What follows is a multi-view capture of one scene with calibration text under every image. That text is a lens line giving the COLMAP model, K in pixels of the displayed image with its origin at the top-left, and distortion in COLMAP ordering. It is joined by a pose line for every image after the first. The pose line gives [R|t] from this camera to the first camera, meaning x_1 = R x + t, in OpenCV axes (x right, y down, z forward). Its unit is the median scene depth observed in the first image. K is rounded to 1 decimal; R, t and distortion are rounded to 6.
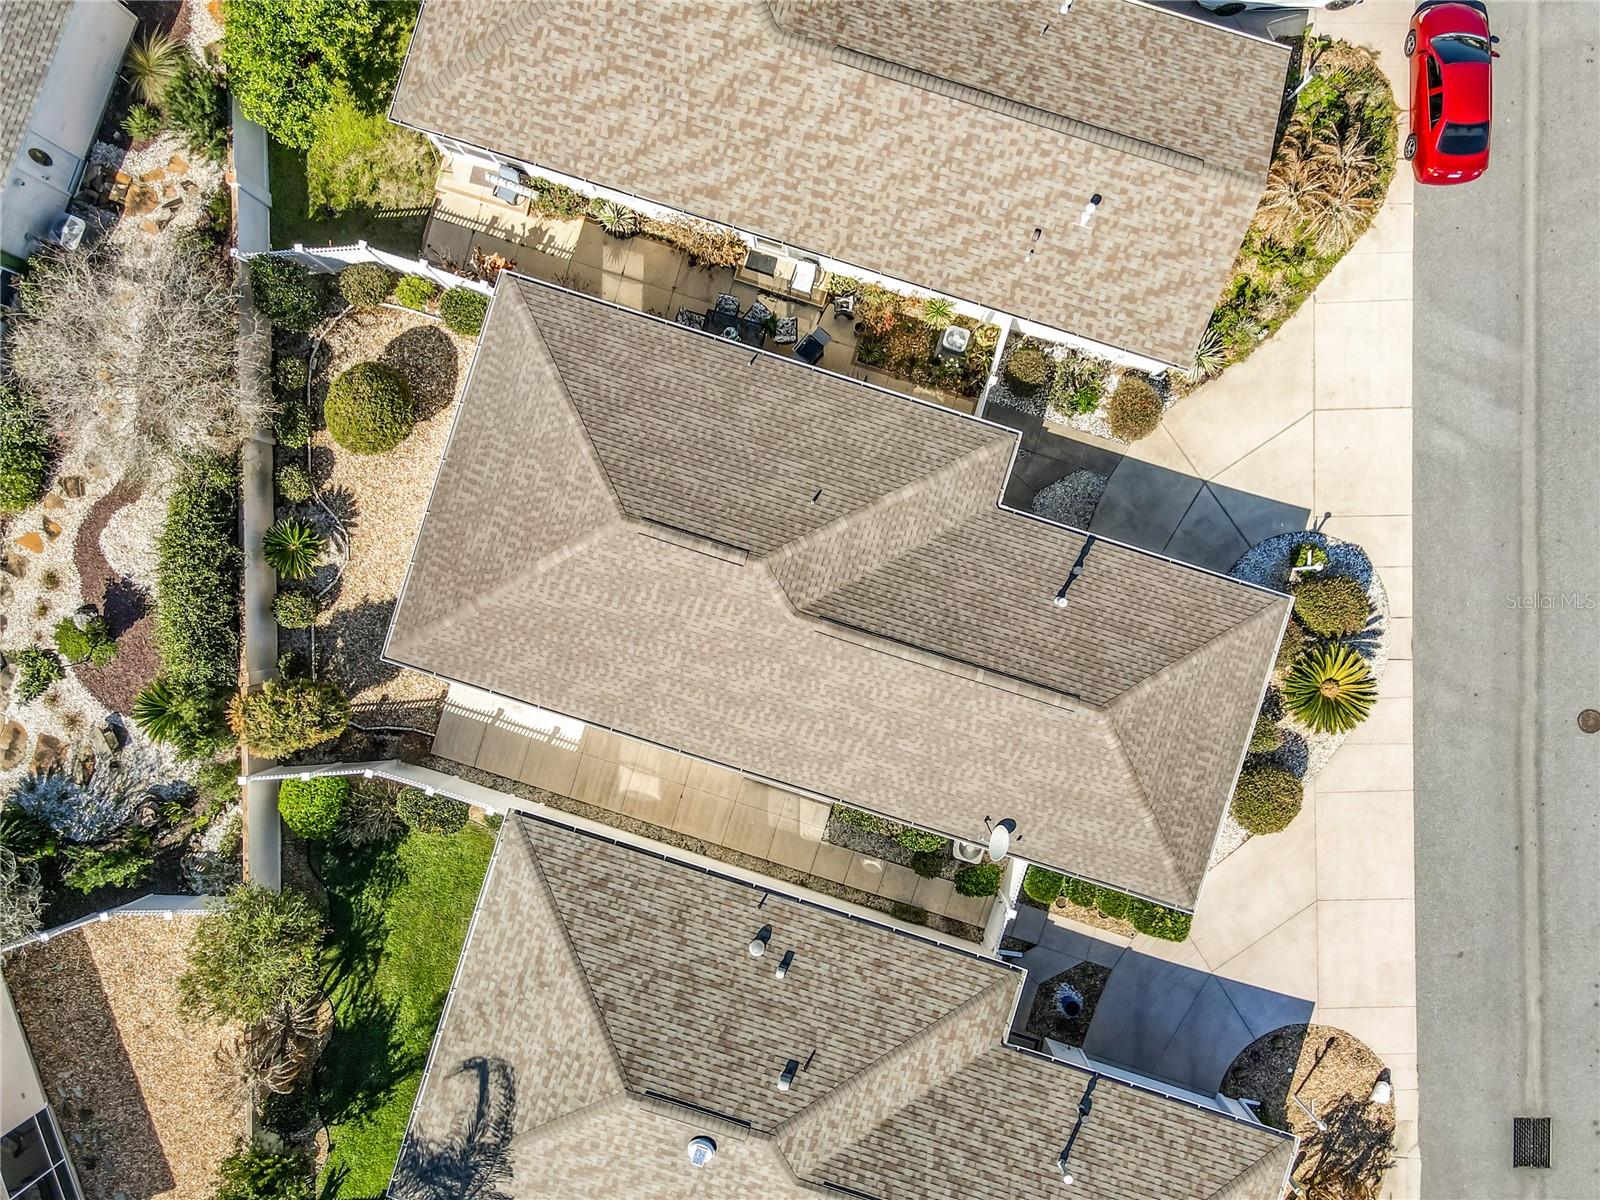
lens RADIAL K [[1181.0, 0, 800.0], [0, 1181.0, 600.0], [0, 0, 1]] dist [0.047494, 0.002929]
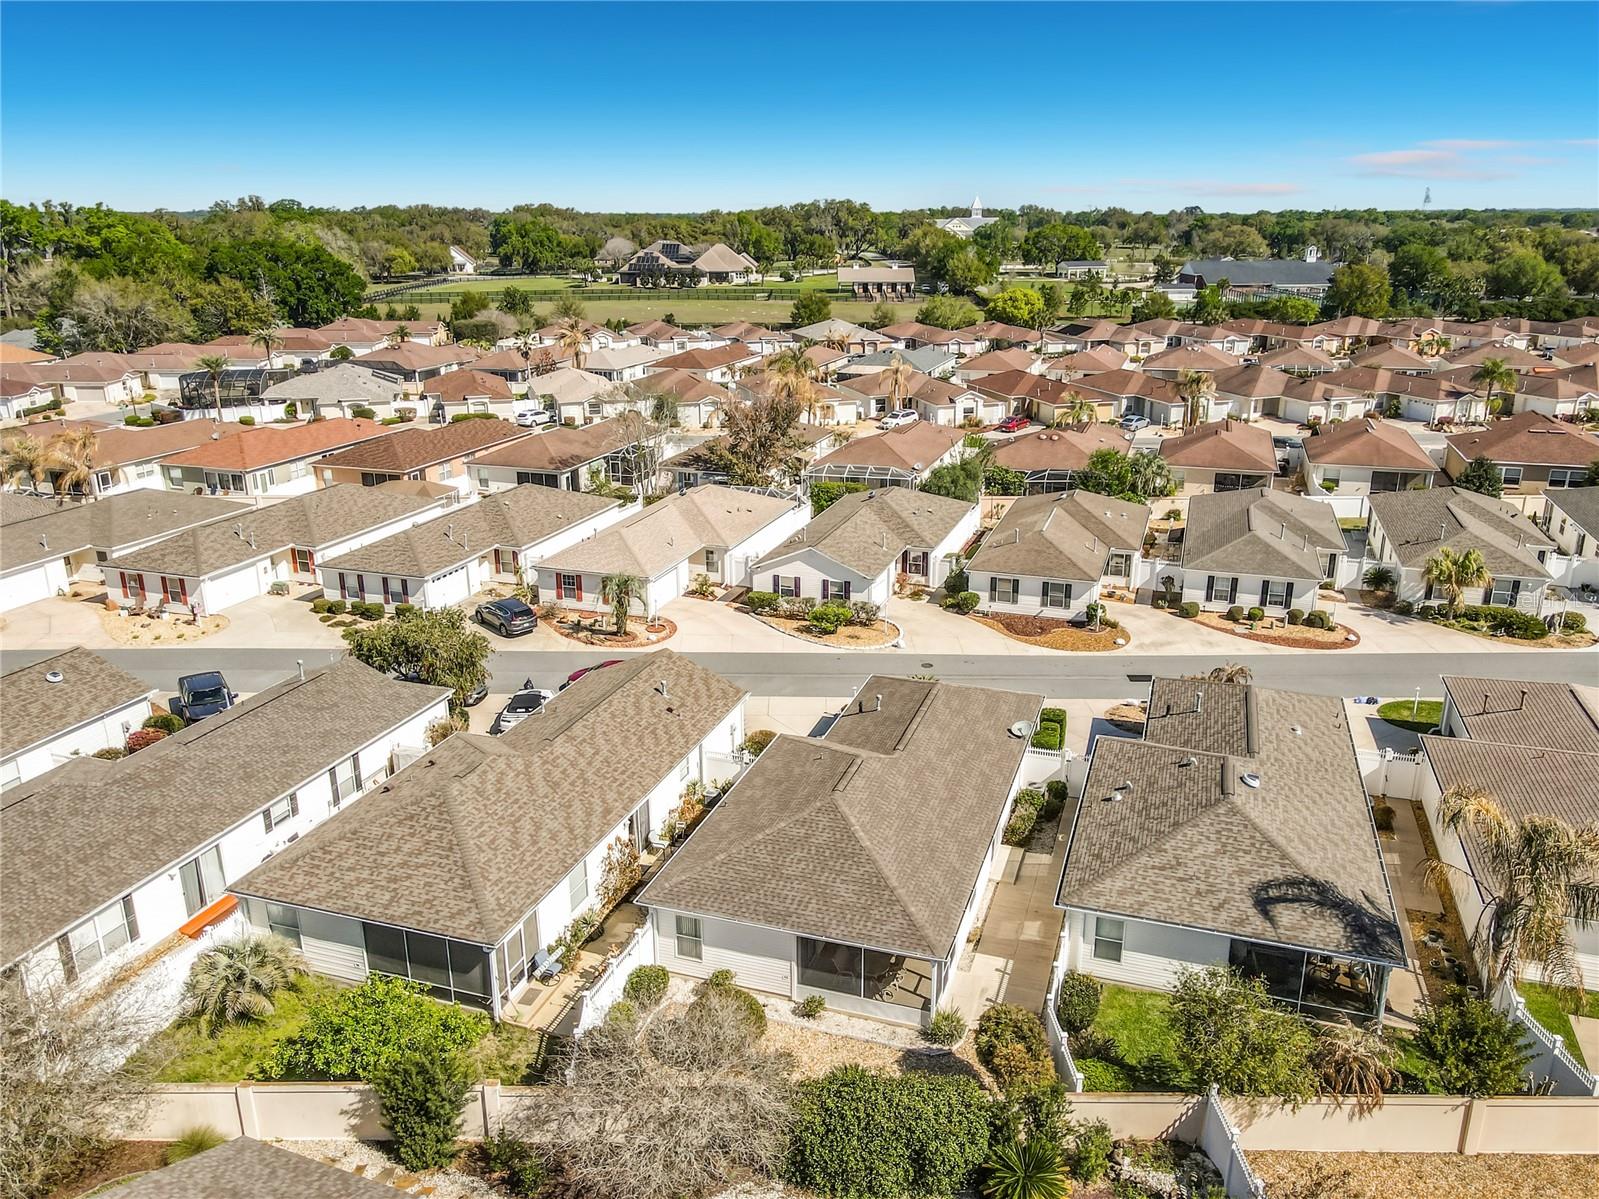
lens RADIAL K [[1180.2, 0, 799.5], [0, 1180.2, 599.5], [0, 0, 1]] dist [0.047494, 0.002929]
pose [[0.021588, -0.304647, 0.952221, -1.382033], [0.999765, 0.004767, -0.021141, -0.075275], [0.001901, 0.952454, 0.304678, 0.303256]]
